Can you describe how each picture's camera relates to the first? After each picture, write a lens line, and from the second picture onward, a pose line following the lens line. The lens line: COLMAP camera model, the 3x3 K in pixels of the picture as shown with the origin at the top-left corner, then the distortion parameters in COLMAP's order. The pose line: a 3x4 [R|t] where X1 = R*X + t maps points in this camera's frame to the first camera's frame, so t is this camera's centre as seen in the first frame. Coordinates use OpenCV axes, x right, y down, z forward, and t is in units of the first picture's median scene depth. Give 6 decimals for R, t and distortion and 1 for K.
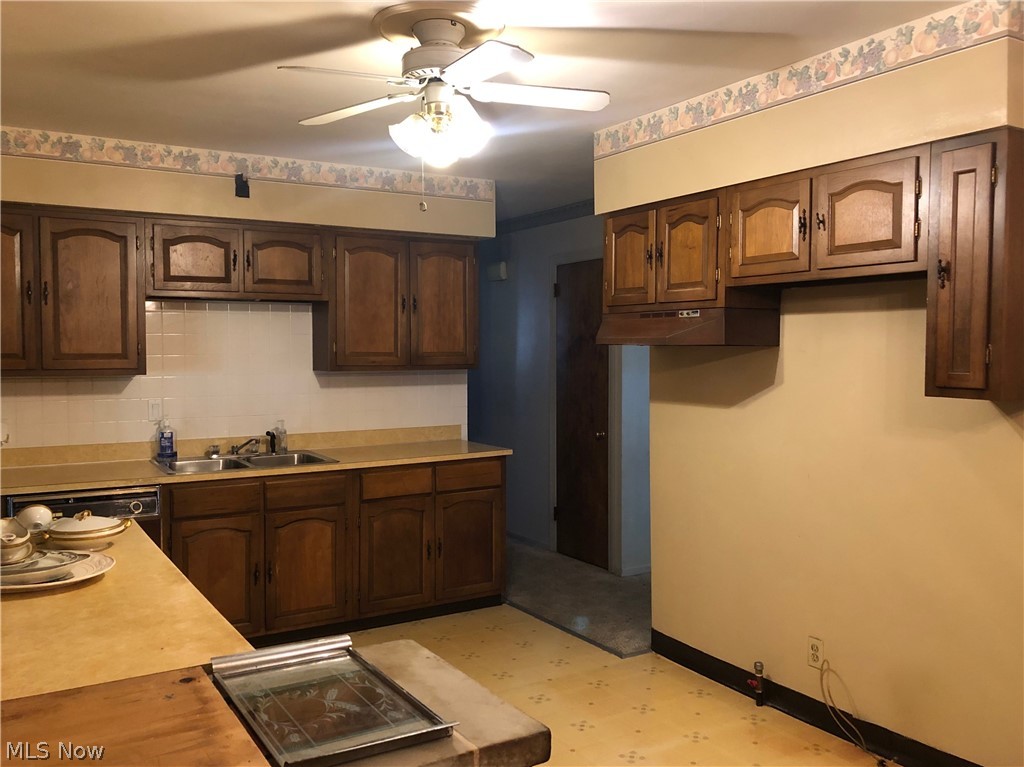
lens RADIAL K [[844.6, 0, 512.2], [0, 844.6, 381.4], [0, 0, 1]] dist [0.019389, -0.002686]
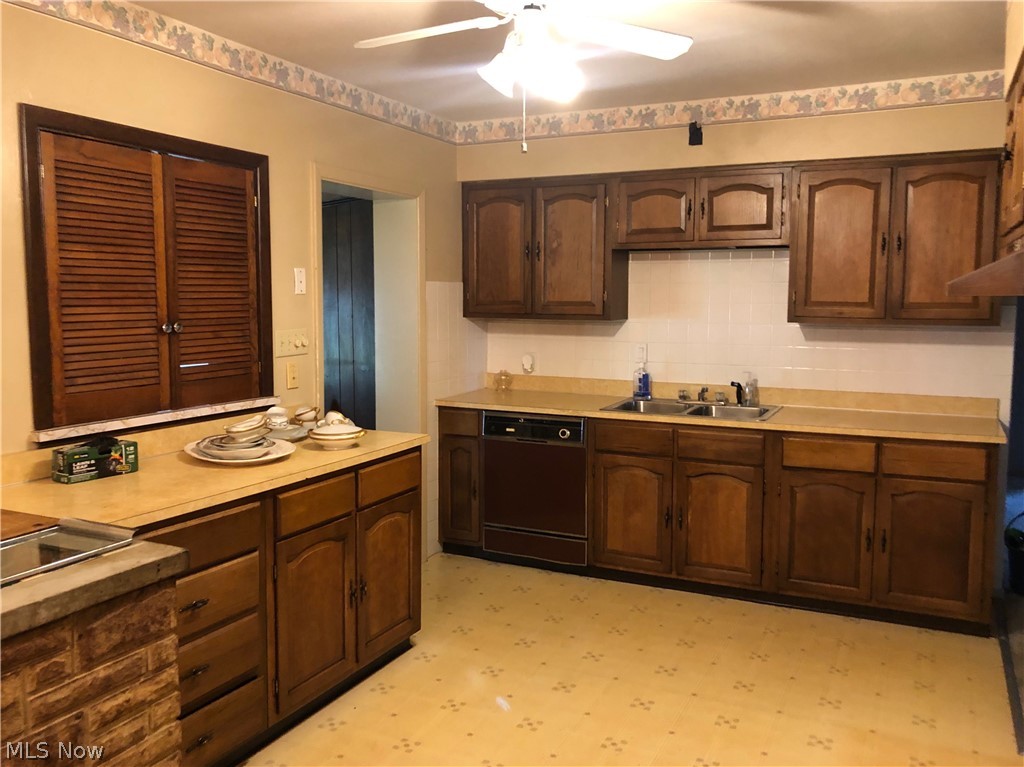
lens RADIAL K [[844.6, 0, 490.2], [0, 844.6, 378.2], [0, 0, 1]] dist [0.019389, -0.002686]
pose [[0.561654, 0.084930, -0.823001, 0.382635], [-0.037442, 0.996307, 0.077262, -0.011378], [0.826524, -0.012580, 0.562761, 0.229261]]
